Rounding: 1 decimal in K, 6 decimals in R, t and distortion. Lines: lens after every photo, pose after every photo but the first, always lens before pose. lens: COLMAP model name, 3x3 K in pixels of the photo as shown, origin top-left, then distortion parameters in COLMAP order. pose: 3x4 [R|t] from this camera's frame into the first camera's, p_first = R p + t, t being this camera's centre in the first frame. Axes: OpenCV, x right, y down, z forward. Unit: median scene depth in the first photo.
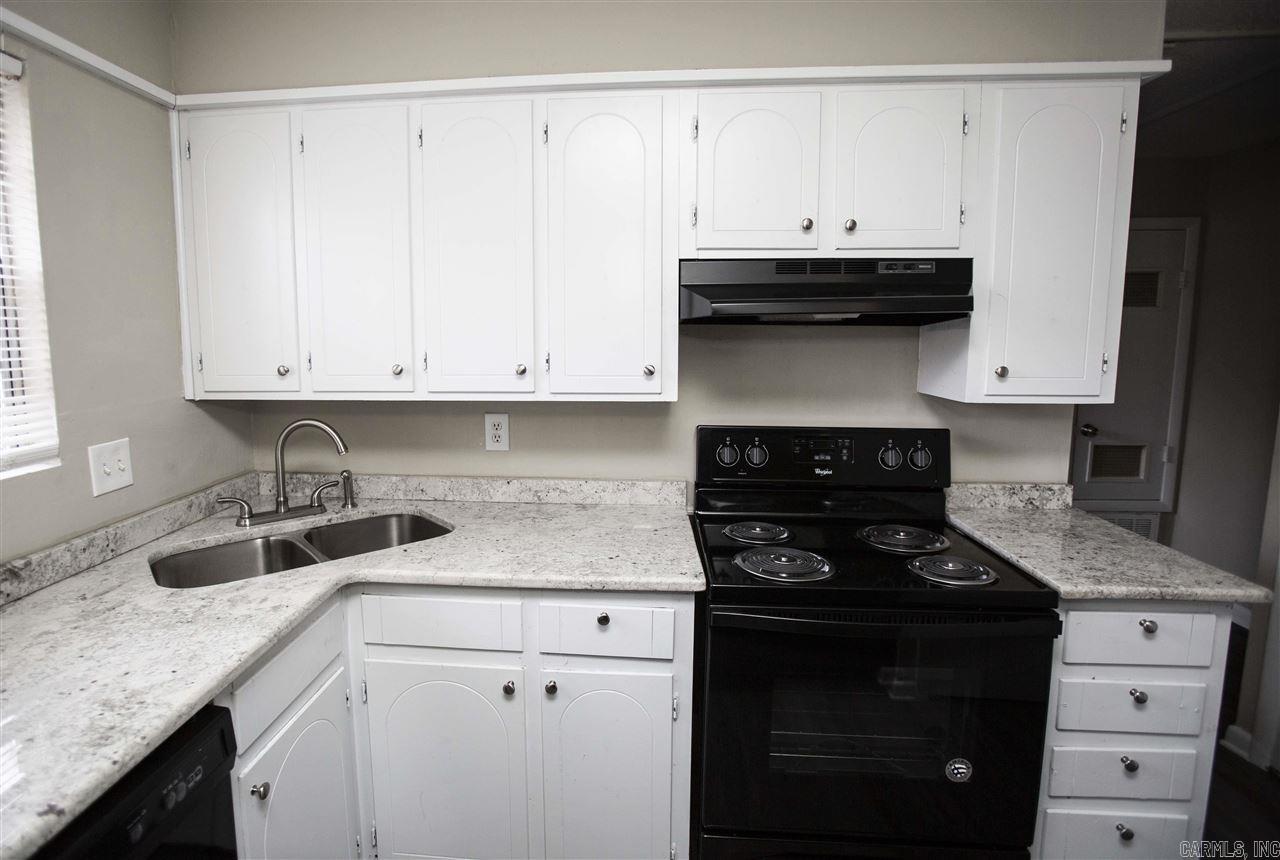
lens RADIAL K [[645.4, 0, 592.4], [0, 645.4, 395.8], [0, 0, 1]] dist [-0.043835, 0.005479]
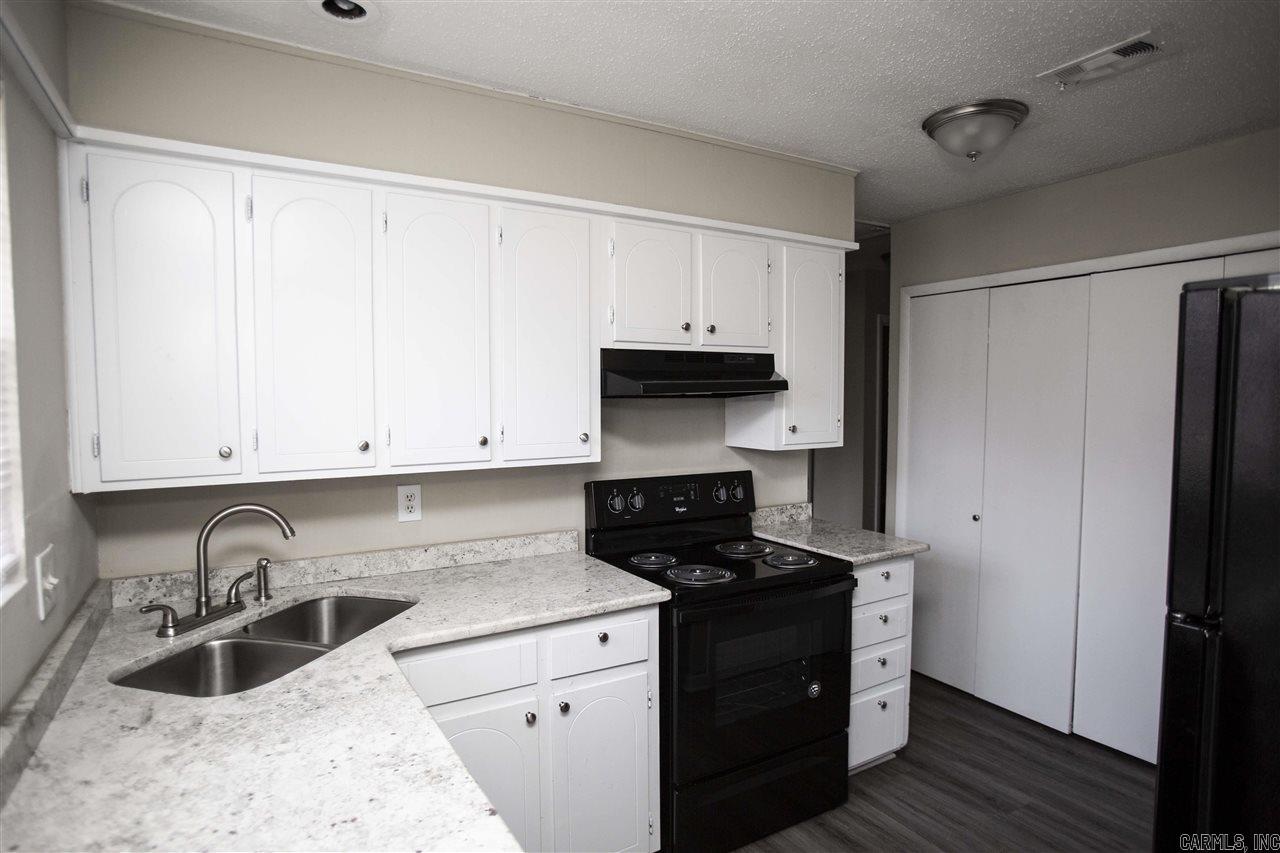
lens RADIAL K [[690.1, 0, 638.3], [0, 690.1, 424.9], [0, 0, 1]] dist [-0.022736, 0.002490]
pose [[0.815524, -0.026028, 0.578138, -0.542141], [0.055034, 0.997949, -0.032704, -0.013273], [-0.576101, 0.058488, 0.815284, -0.121132]]
